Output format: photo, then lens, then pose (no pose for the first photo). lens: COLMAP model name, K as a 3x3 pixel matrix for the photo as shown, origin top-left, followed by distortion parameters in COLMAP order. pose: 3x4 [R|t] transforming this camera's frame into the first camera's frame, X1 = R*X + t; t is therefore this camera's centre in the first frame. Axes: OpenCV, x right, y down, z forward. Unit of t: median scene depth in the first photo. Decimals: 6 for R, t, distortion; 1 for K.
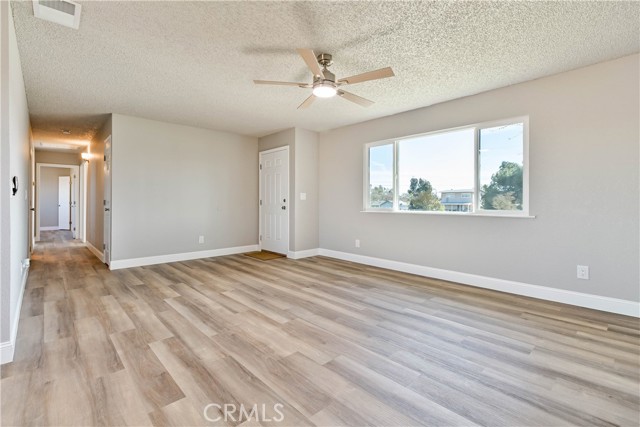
lens RADIAL K [[296.6, 0, 315.8], [0, 296.6, 201.6], [0, 0, 1]] dist [0.003094, 0.002066]
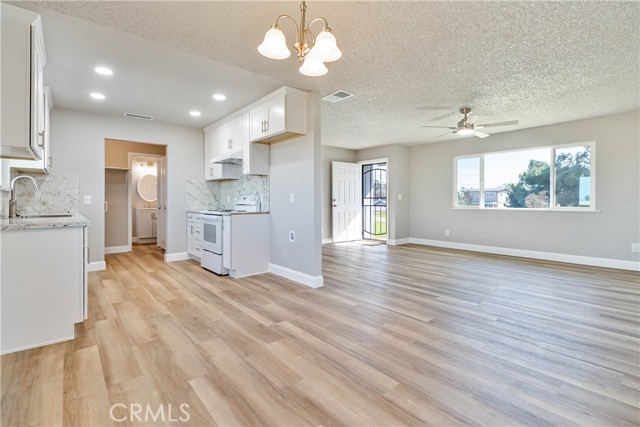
lens RADIAL K [[296.6, 0, 319.6], [0, 296.6, 202.3], [0, 0, 1]] dist [0.003094, 0.002066]
pose [[0.998754, 0.000026, -0.049909, -0.629160], [0.000226, 0.999987, 0.005040, -0.001504], [0.049908, -0.005045, 0.998741, -0.591998]]
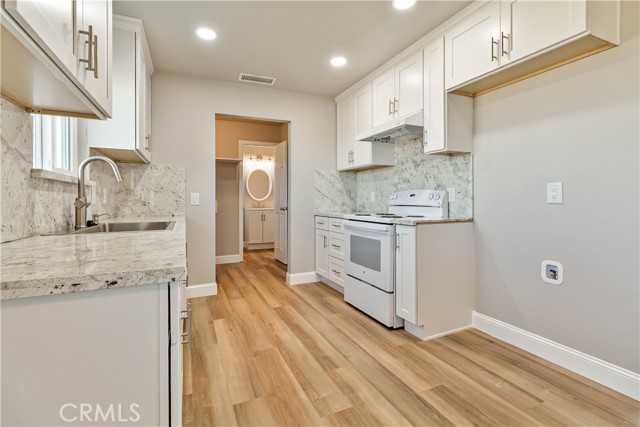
lens RADIAL K [[296.6, 0, 321.9], [0, 296.6, 202.6], [0, 0, 1]] dist [0.003094, 0.002066]
pose [[0.948136, 0.000079, -0.317864, -1.092532], [0.002654, 0.999963, 0.008165, 0.001030], [0.317853, -0.008585, 0.948101, -0.031007]]
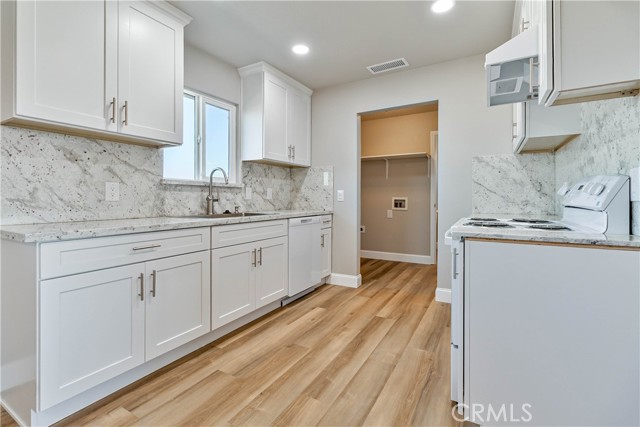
lens RADIAL K [[296.6, 0, 321.9], [0, 296.6, 197.7], [0, 0, 1]] dist [0.003094, 0.002066]
pose [[0.293517, -0.000181, -0.955954, -0.757110], [0.000772, 1.000000, 0.000047, 0.003173], [0.955954, -0.000752, 0.293517, 0.431545]]
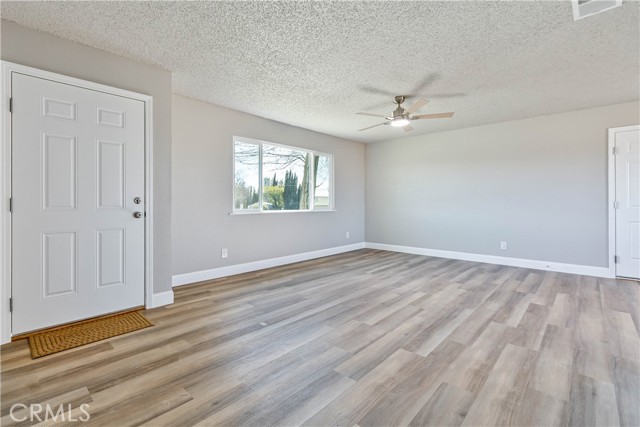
lens RADIAL K [[296.6, 0, 328.7], [0, 296.6, 204.9], [0, 0, 1]] dist [0.003094, 0.002066]
pose [[-0.114361, -0.009650, 0.993392, -1.191392], [0.000914, 0.999951, 0.009819, -0.001347], [-0.993439, 0.002031, -0.114347, 1.364489]]
